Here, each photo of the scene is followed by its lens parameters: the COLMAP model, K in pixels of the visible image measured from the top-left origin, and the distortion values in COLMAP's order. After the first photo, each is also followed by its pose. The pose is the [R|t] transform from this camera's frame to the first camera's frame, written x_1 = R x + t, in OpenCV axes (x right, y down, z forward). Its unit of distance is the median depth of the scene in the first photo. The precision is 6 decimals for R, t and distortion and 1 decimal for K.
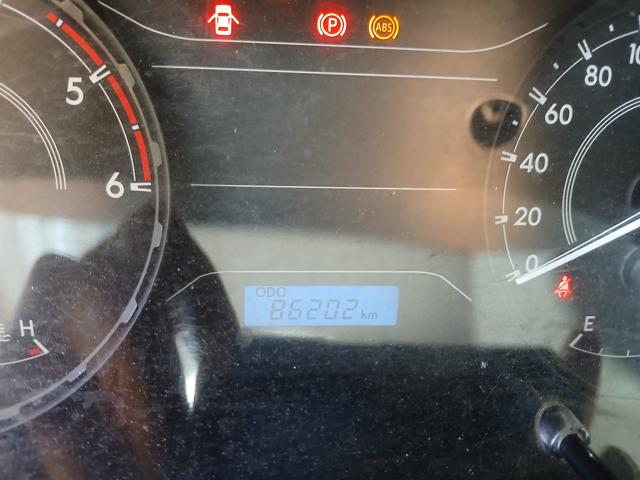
lens RADIAL K [[487.8, 0, 320.5], [0, 487.8, 237.5], [0, 0, 1]] dist [0.017781, -0.074875]
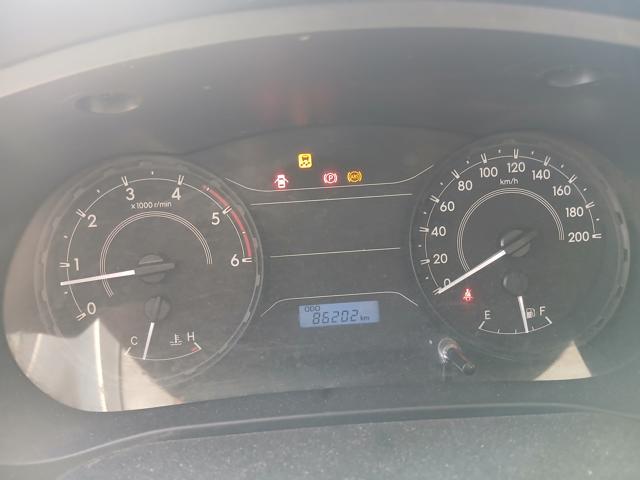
lens RADIAL K [[487.8, 0, 319.1], [0, 487.8, 240.7], [0, 0, 1]] dist [0.017781, -0.074875]
pose [[0.993383, -0.092608, -0.067934, 0.092843], [0.078614, 0.979466, -0.185651, 0.233736], [0.083731, 0.179081, 0.980265, -1.066332]]
